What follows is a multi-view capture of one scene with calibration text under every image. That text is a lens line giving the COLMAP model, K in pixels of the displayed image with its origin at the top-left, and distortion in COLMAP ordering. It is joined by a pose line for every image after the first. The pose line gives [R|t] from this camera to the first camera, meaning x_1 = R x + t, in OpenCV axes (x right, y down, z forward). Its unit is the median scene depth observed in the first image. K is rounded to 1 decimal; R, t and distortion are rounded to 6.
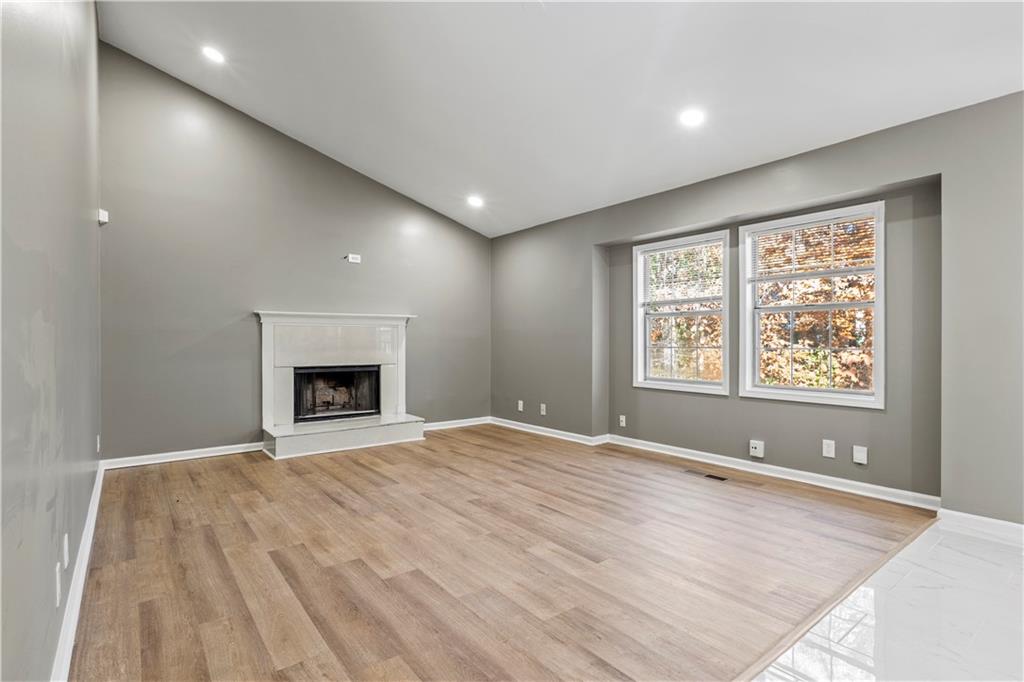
lens RADIAL K [[498.9, 0, 512.6], [0, 498.9, 340.8], [0, 0, 1]] dist [0.000287, 0.000040]
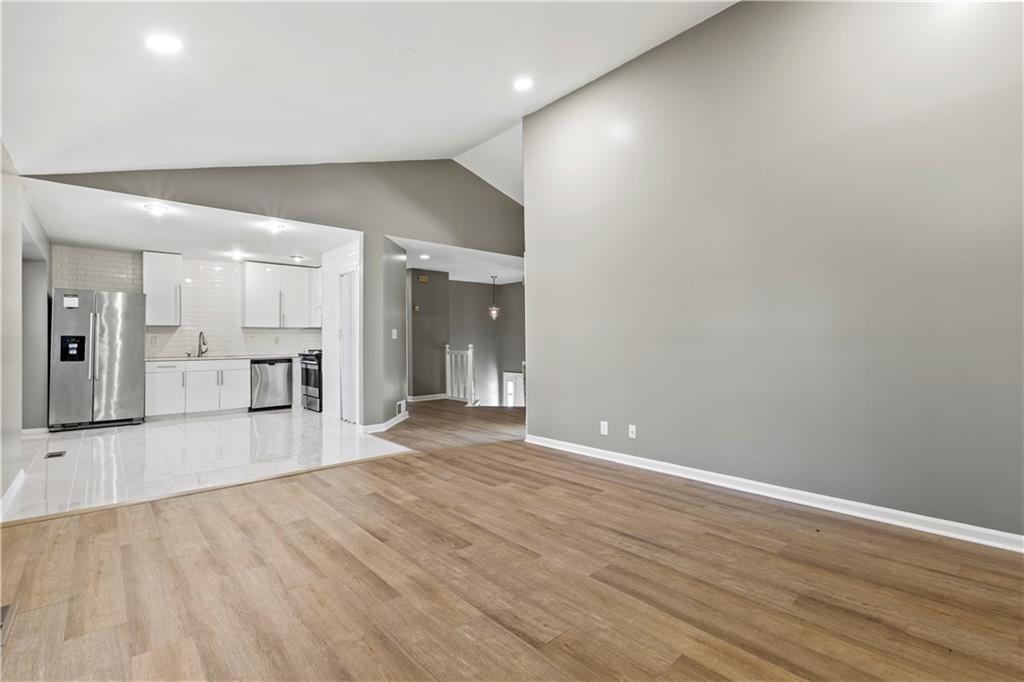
lens RADIAL K [[460.1, 0, 511.9], [0, 460.1, 339.7], [0, 0, 1]] dist [0.000982, 0.000019]
pose [[-0.997335, 0.008982, -0.072398, -0.116577], [0.009268, 0.999950, -0.003620, -0.002506], [0.072362, -0.004281, -0.997369, 1.956005]]
